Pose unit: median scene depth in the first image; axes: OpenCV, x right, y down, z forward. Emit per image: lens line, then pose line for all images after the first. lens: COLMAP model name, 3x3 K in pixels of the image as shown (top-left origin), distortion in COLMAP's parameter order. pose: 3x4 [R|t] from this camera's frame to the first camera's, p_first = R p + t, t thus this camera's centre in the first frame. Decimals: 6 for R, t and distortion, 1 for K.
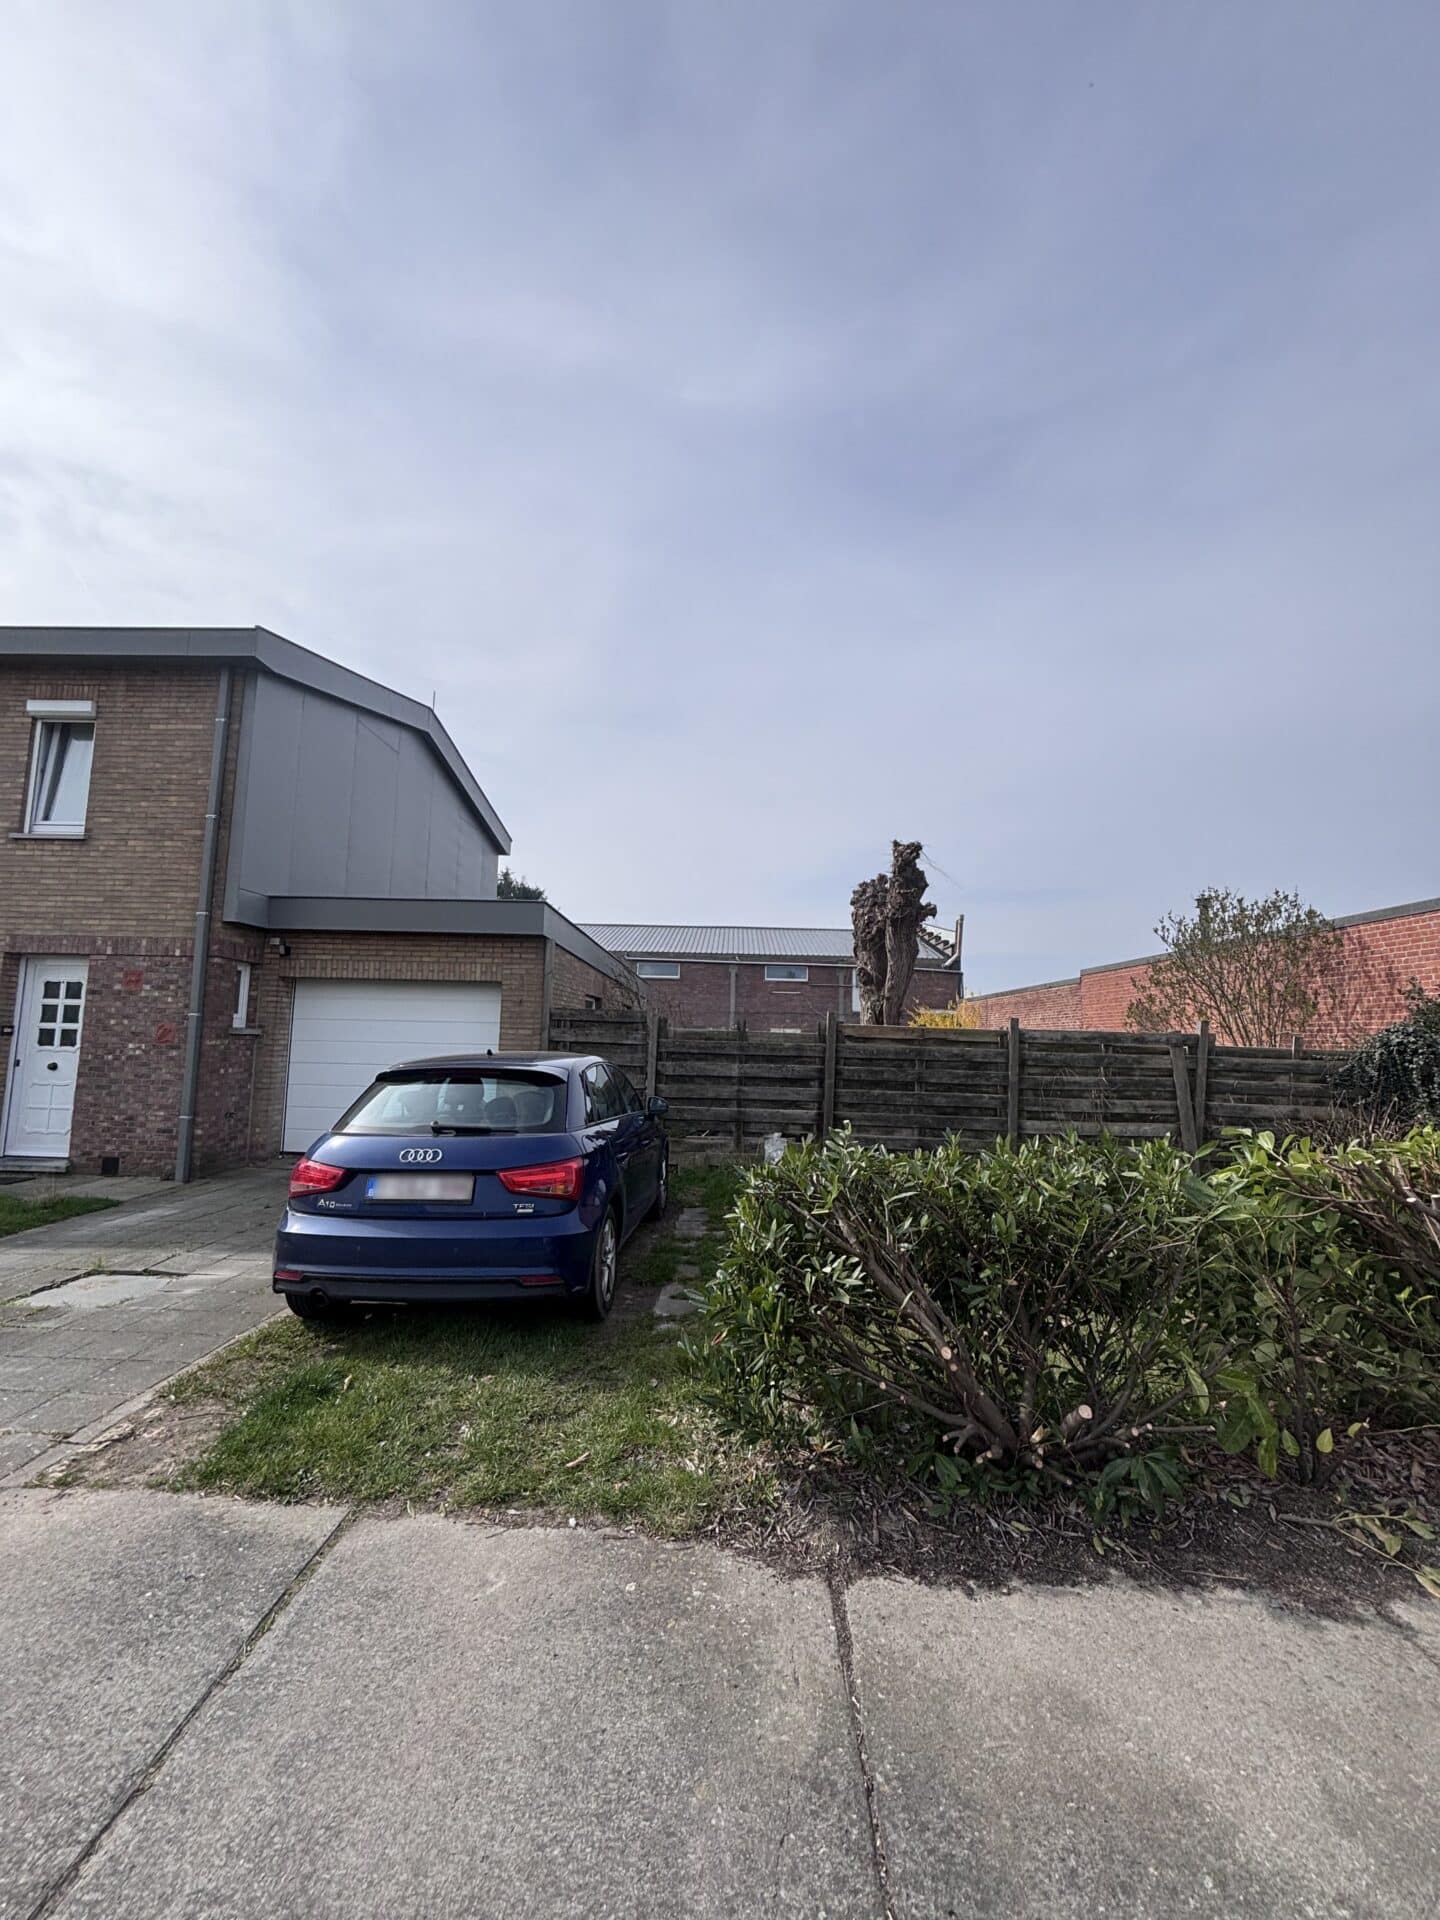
lens RADIAL K [[769.4, 0, 716.7], [0, 769.4, 967.1], [0, 0, 1]] dist [0.009260, -0.000179]
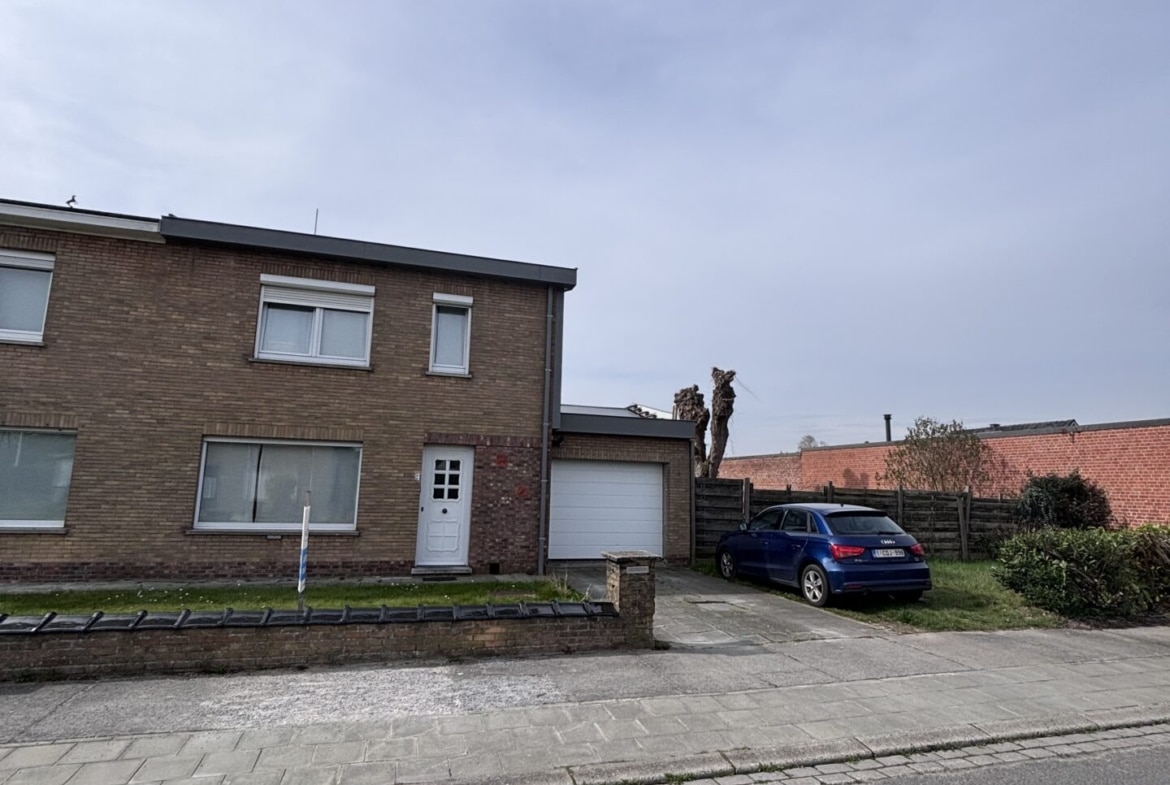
lens RADIAL K [[626.6, 0, 585.0], [0, 626.6, 392.5], [0, 0, 1]] dist [0.020781, -0.001911]
pose [[0.948209, 0.048490, 0.313923, -1.022384], [-0.032998, 0.997970, -0.054479, -0.065141], [-0.315927, 0.041298, 0.947884, -0.406312]]
